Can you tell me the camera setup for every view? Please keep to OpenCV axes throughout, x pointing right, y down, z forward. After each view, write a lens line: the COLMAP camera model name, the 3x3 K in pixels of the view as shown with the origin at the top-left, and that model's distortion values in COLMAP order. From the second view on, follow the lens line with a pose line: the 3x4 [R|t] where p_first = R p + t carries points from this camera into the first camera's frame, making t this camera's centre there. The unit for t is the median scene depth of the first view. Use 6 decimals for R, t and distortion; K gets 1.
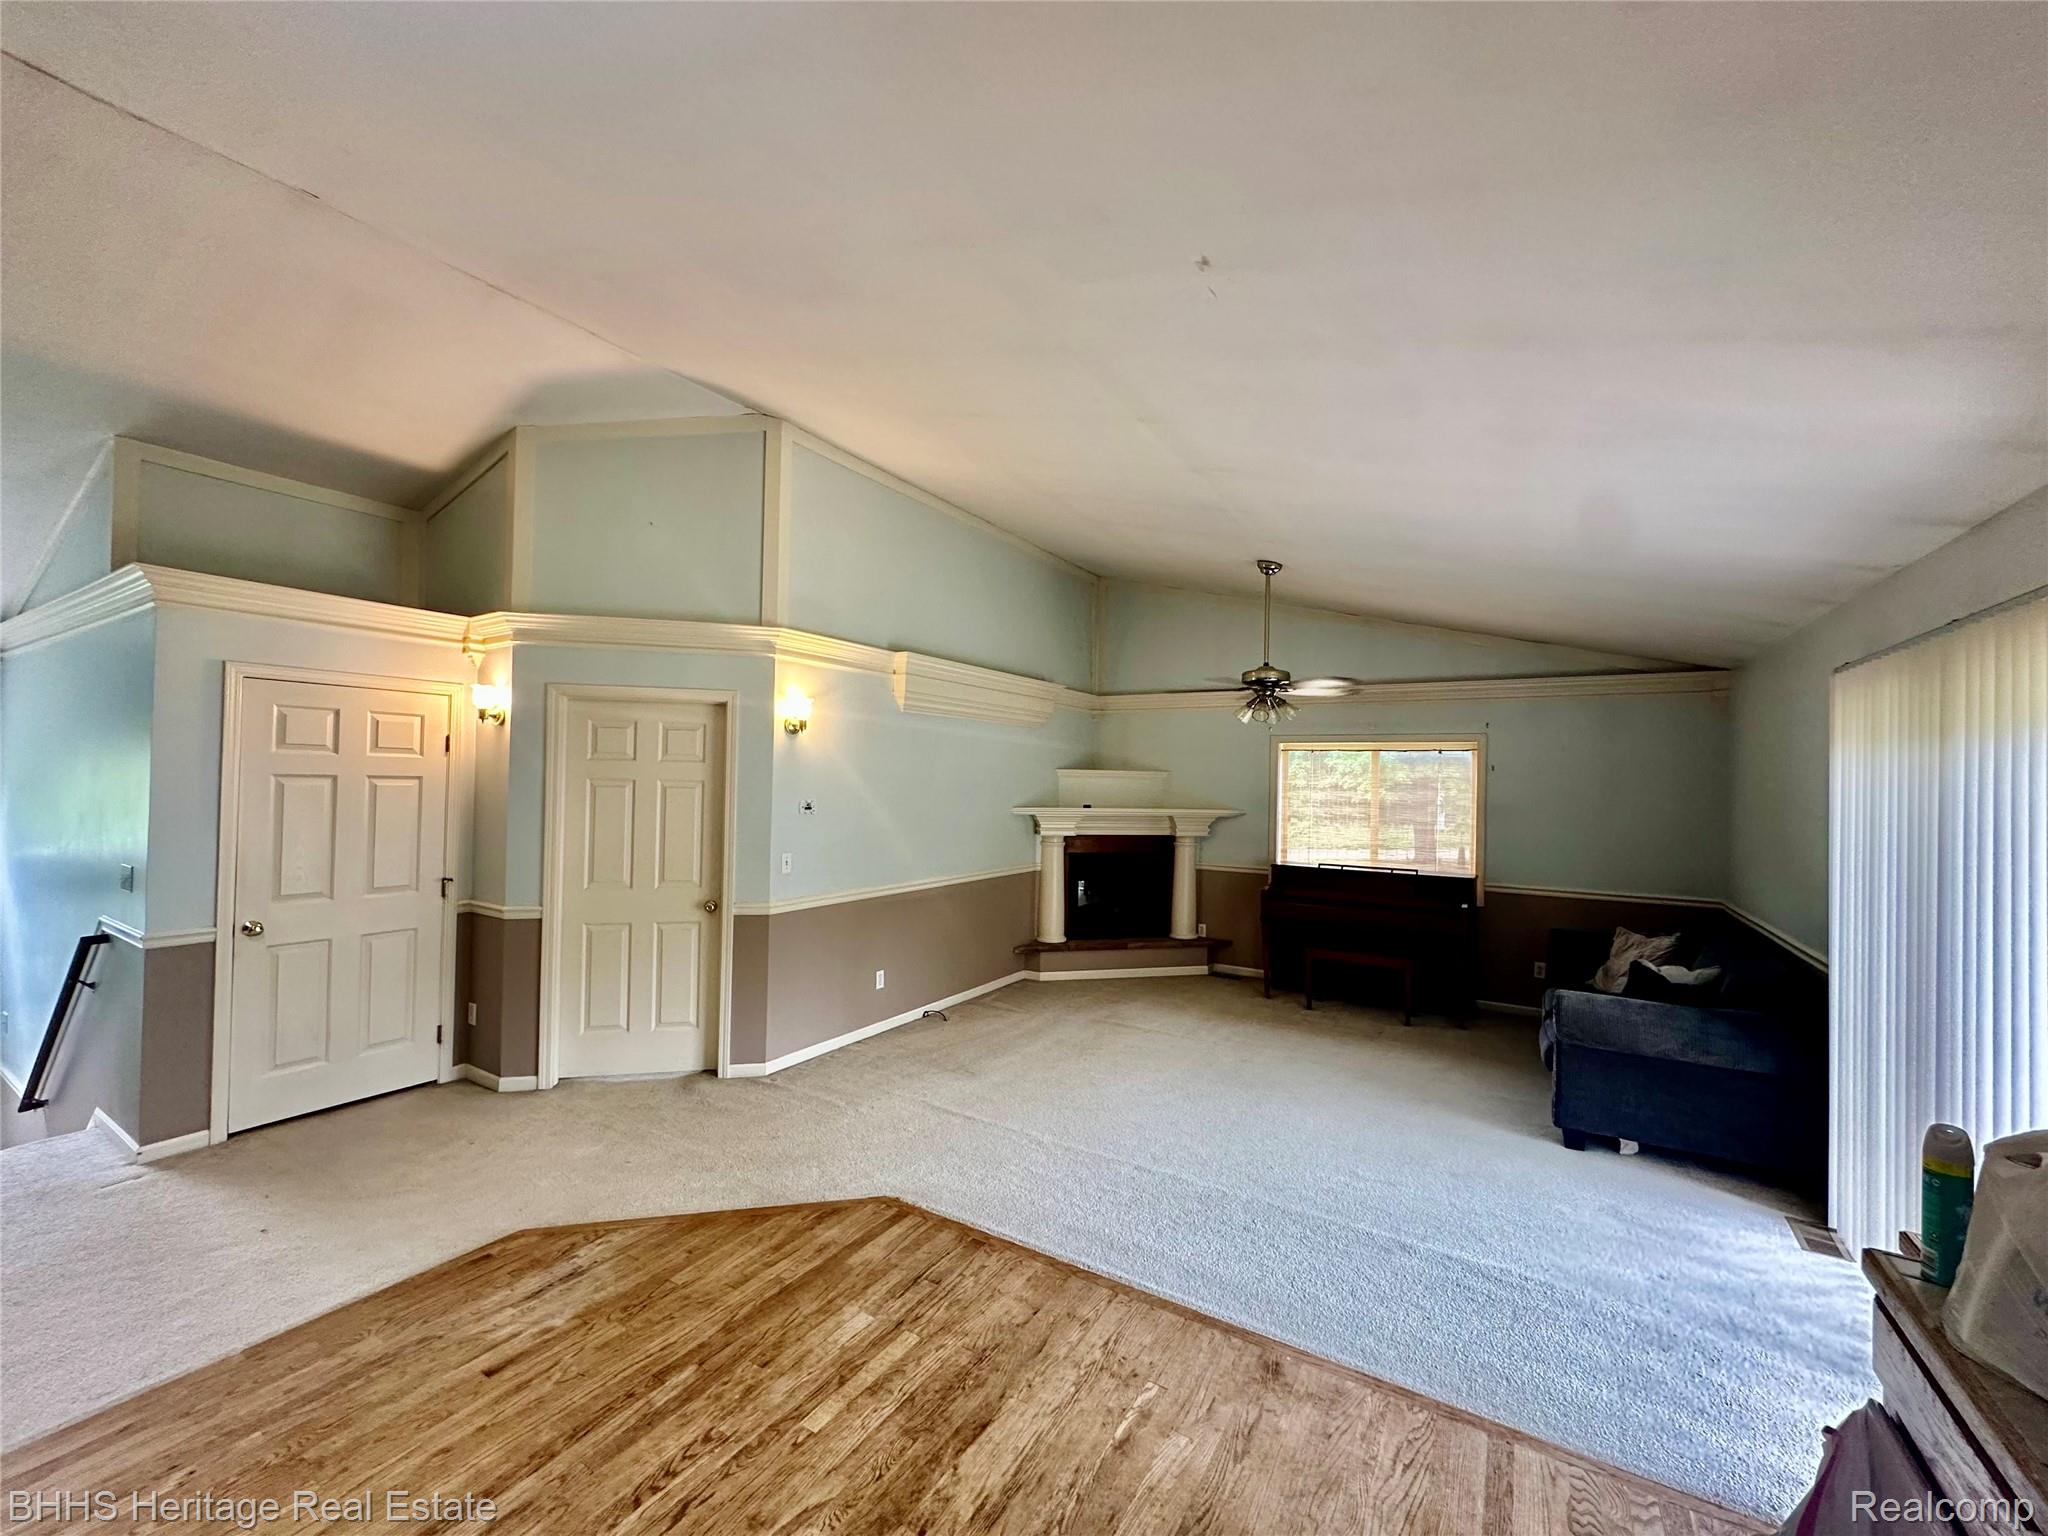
lens RADIAL K [[817.3, 0, 1024.0], [0, 817.3, 768.0], [0, 0, 1]] dist [-0.004979, 0.000833]
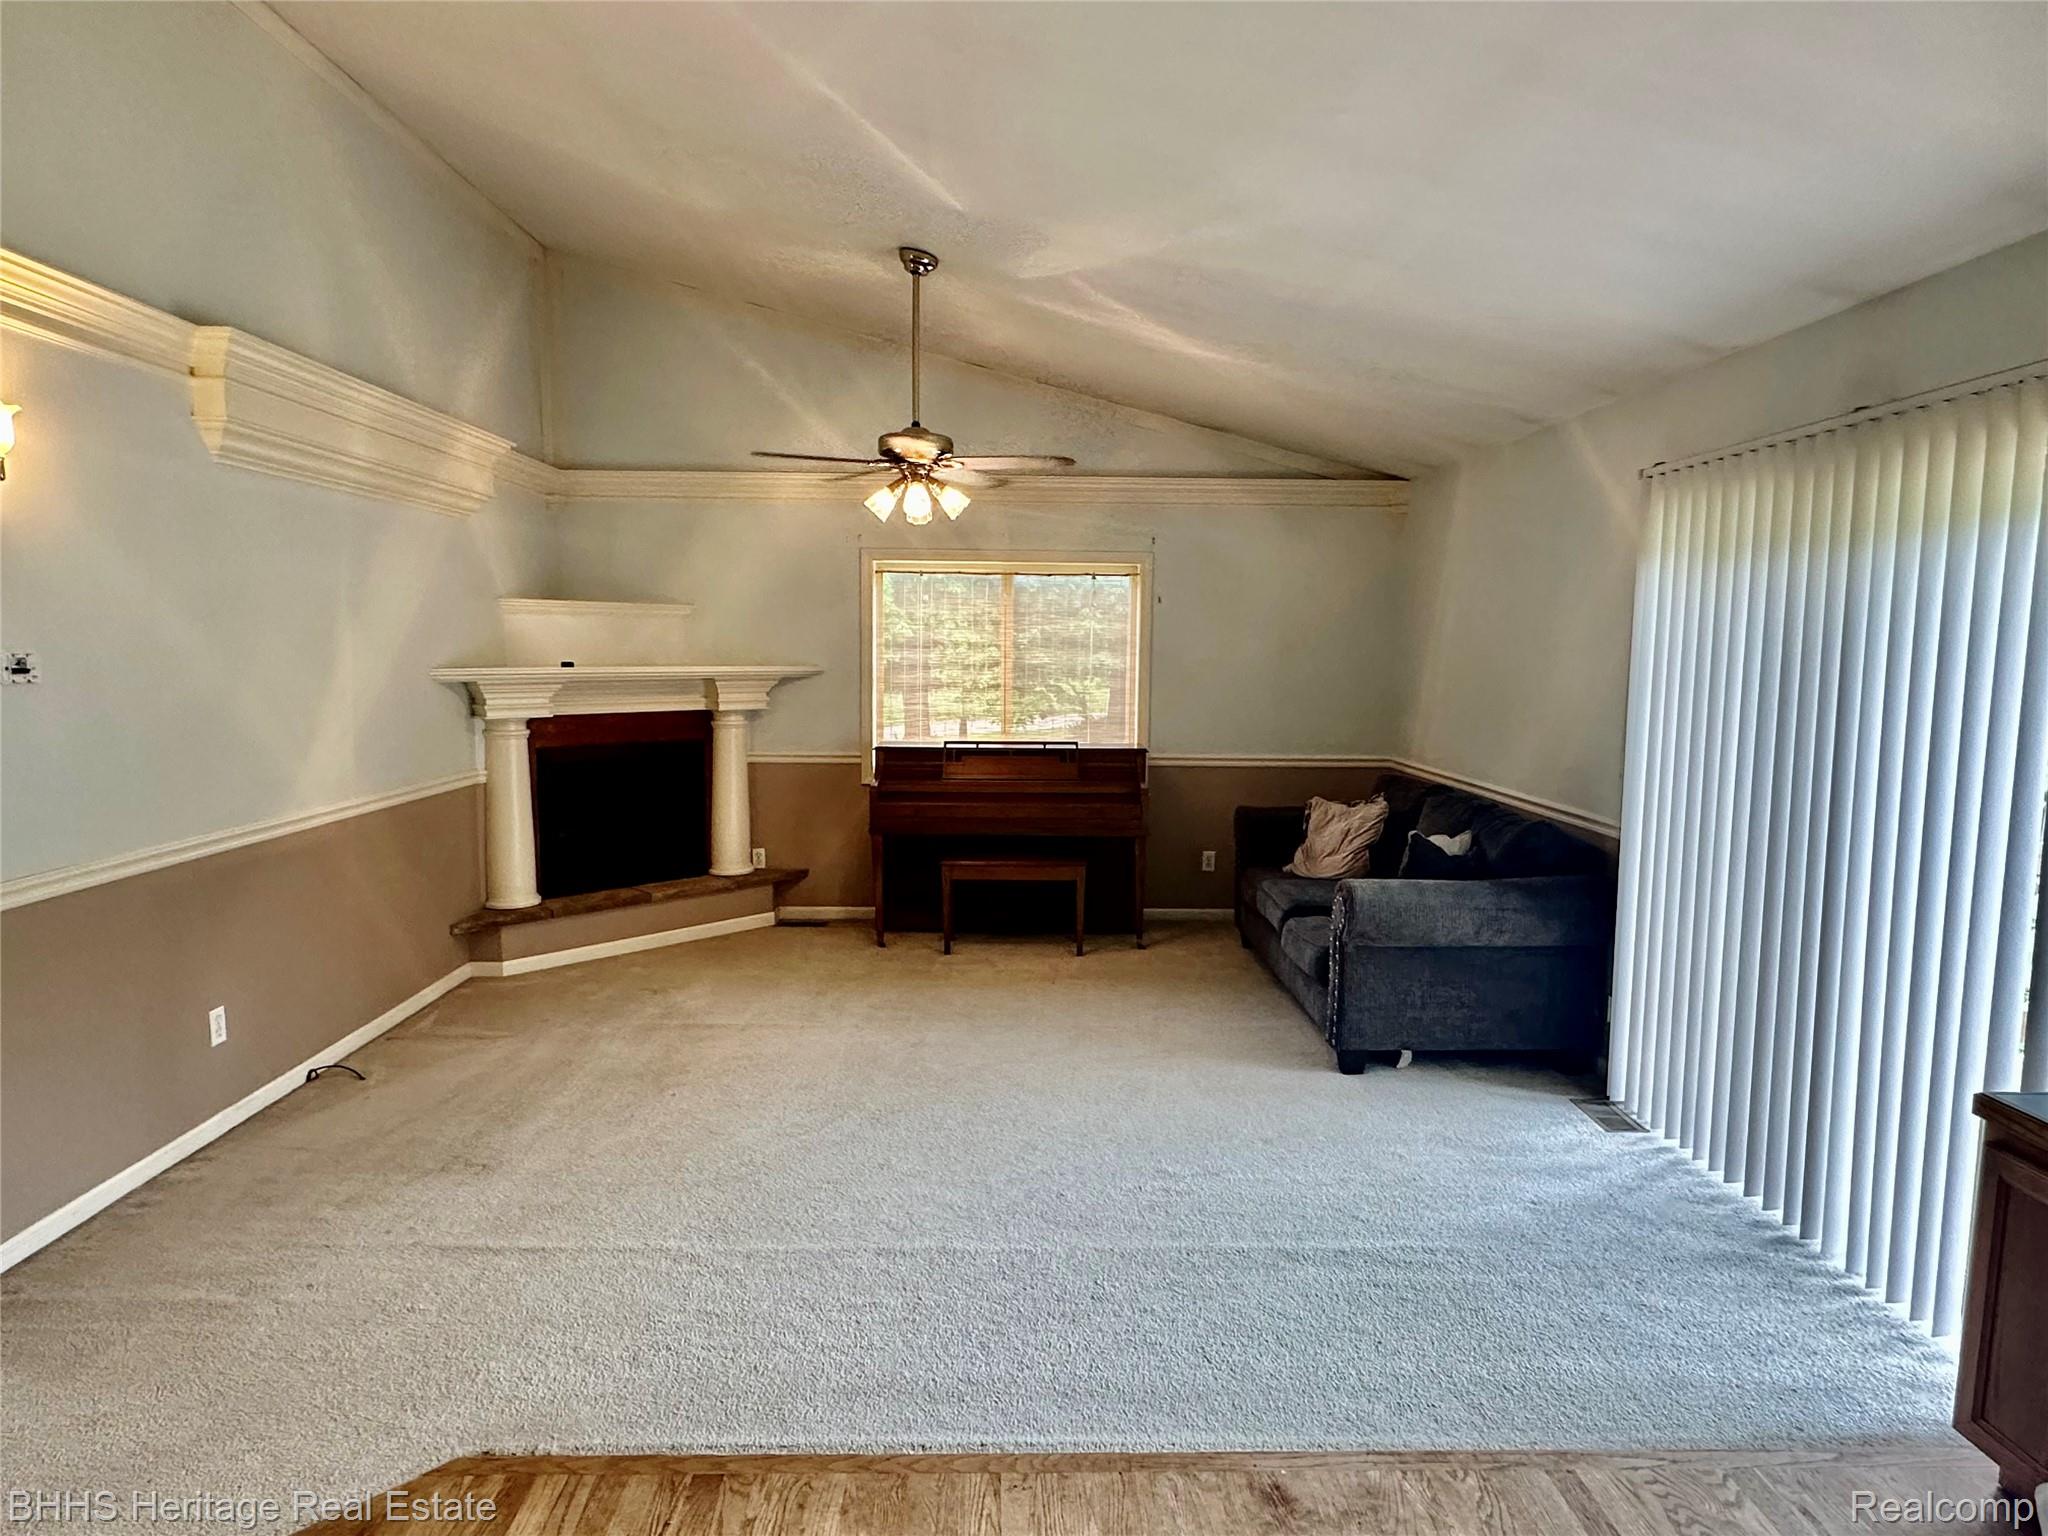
lens RADIAL K [[1205.3, 0, 1023.5], [0, 1205.3, 776.3], [0, 0, 1]] dist [-0.005194, 0.000053]
pose [[0.839802, -0.070412, 0.538307, -0.148775], [-0.000408, 0.991471, 0.130324, 0.019676], [-0.542892, -0.109666, 0.832611, 0.165791]]
